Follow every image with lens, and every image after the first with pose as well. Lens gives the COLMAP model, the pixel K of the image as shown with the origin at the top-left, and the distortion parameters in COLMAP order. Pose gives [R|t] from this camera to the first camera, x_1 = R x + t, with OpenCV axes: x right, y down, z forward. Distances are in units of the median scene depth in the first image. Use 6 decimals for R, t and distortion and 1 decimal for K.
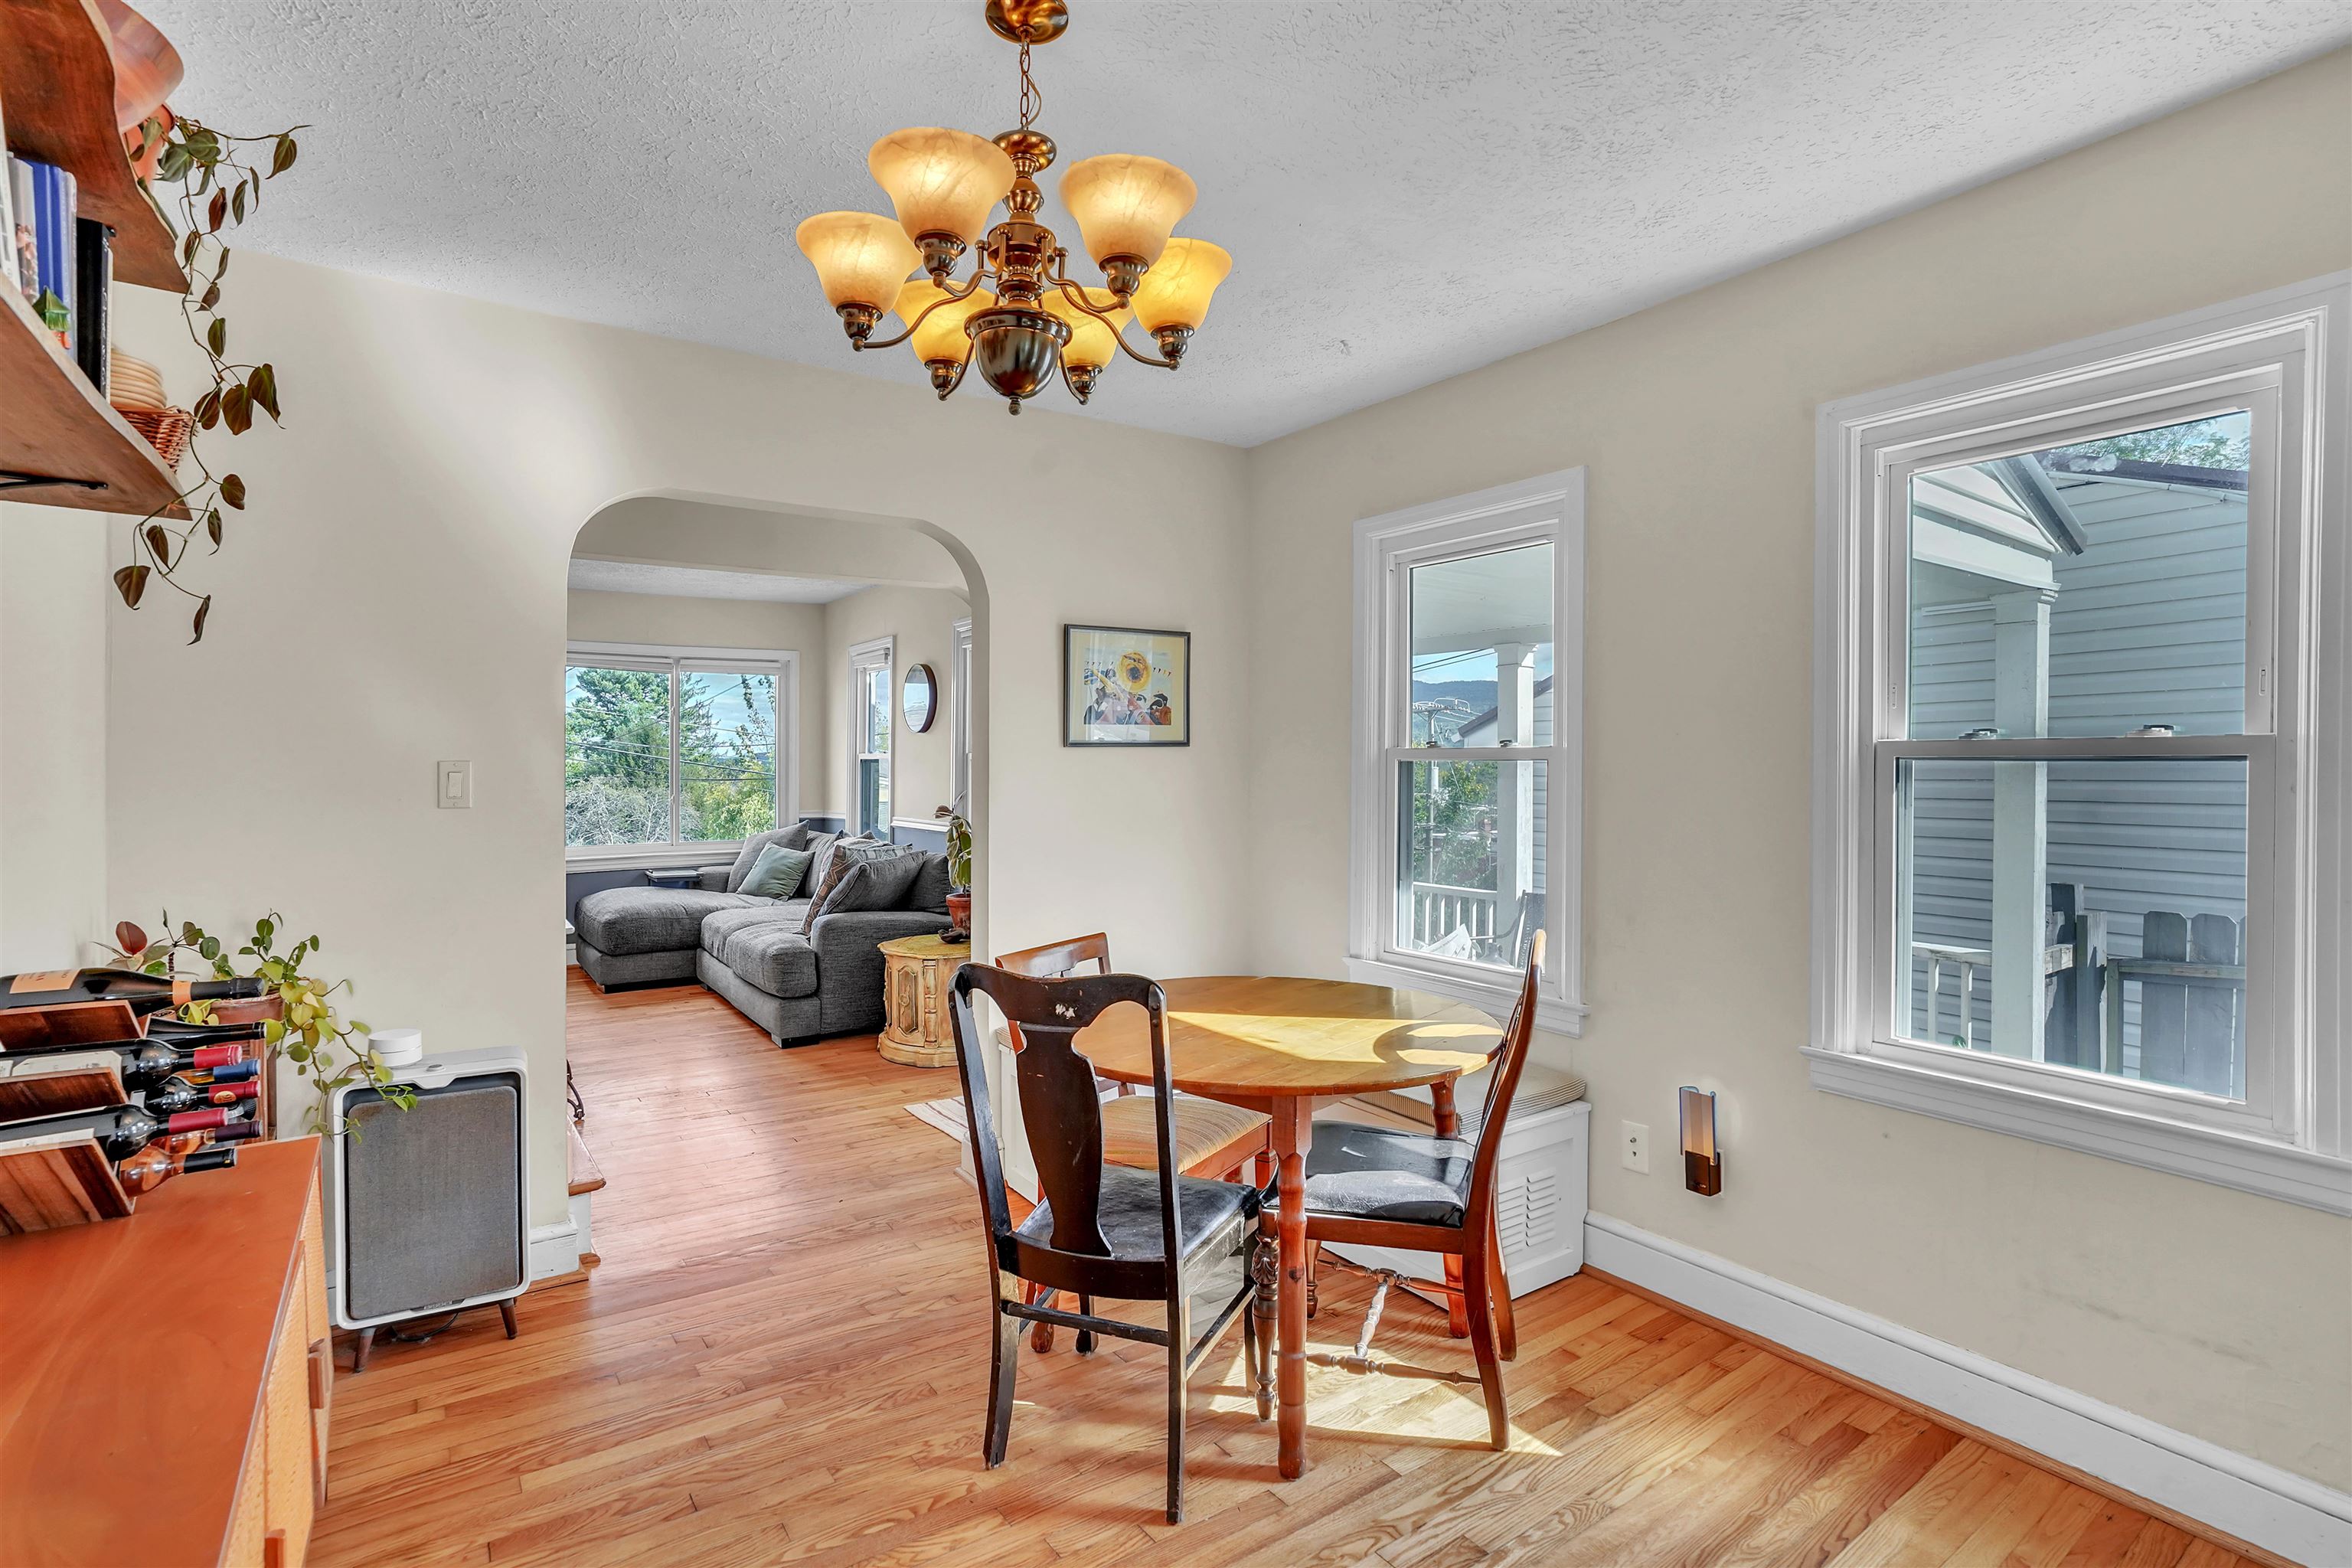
lens RADIAL K [[1142.2, 0, 1177.7], [0, 1142.2, 790.3], [0, 0, 1]] dist [-0.041847, 0.000073]
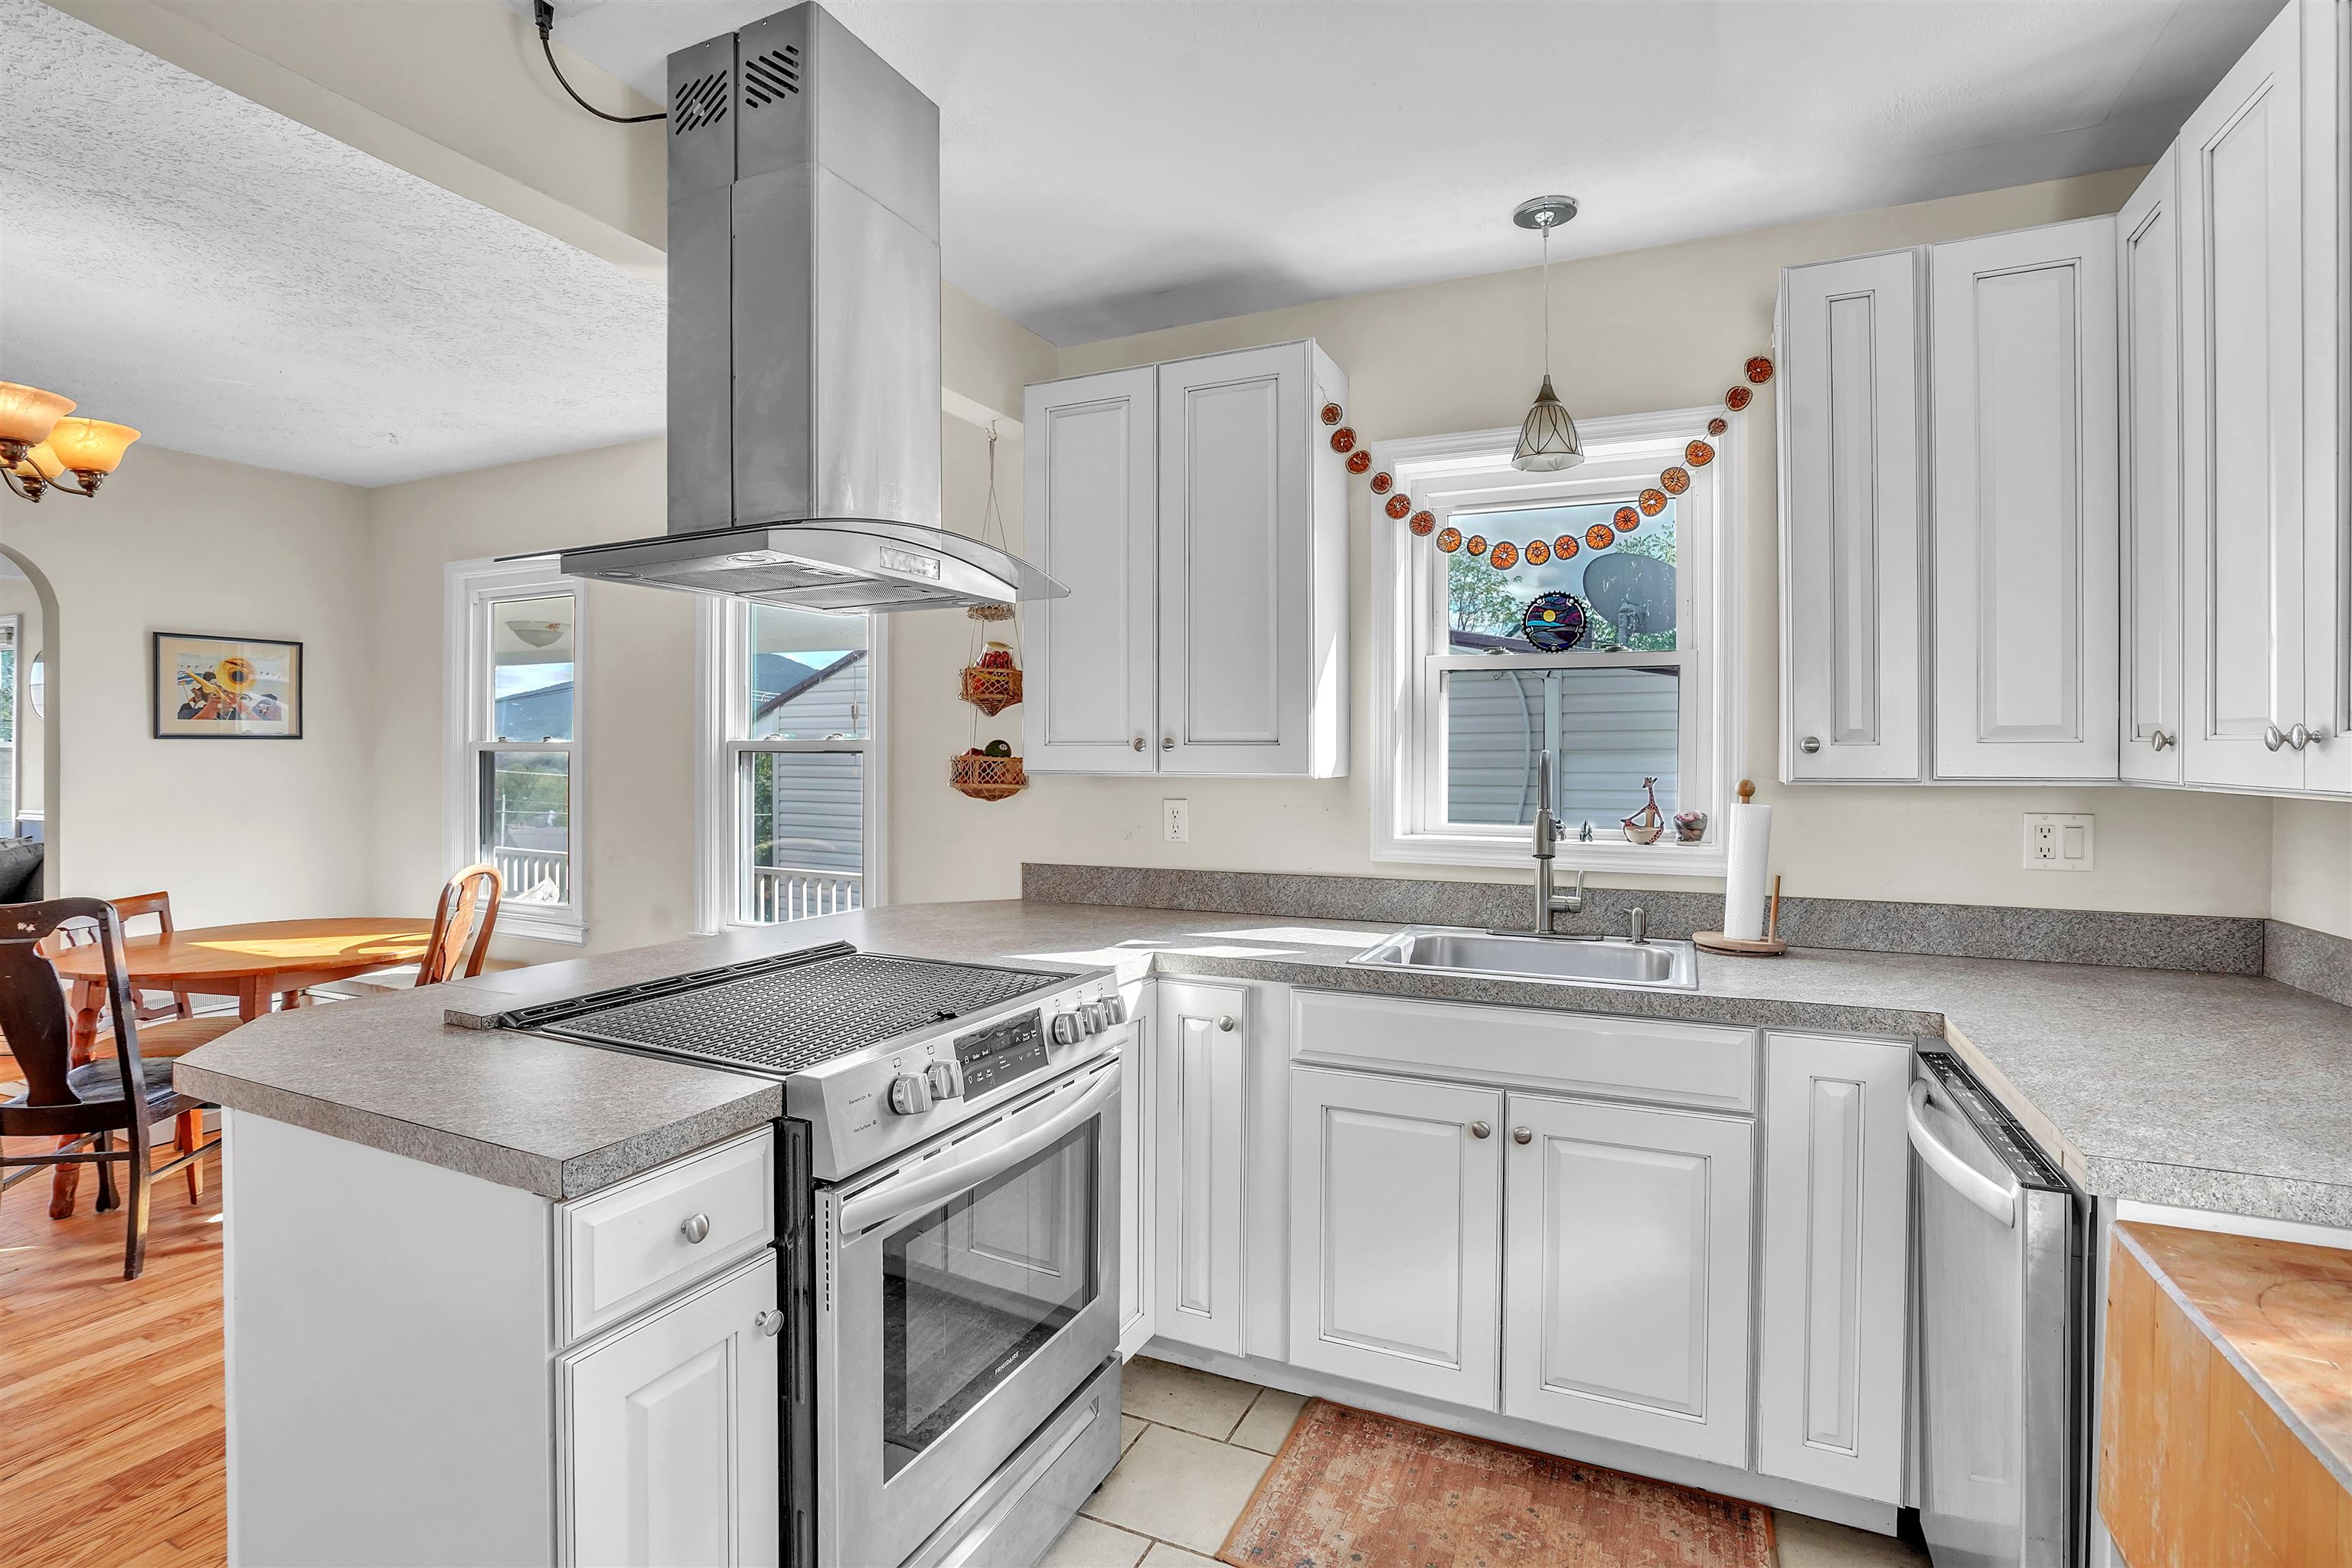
lens RADIAL K [[1137.7, 0, 1170.8], [0, 1137.7, 777.4], [0, 0, 1]] dist [-0.001884, 0.000364]
pose [[0.878608, -0.007829, 0.477480, 0.259605], [0.009756, 0.999951, -0.001555, 0.012485], [-0.477445, 0.006024, 0.878641, -0.501168]]
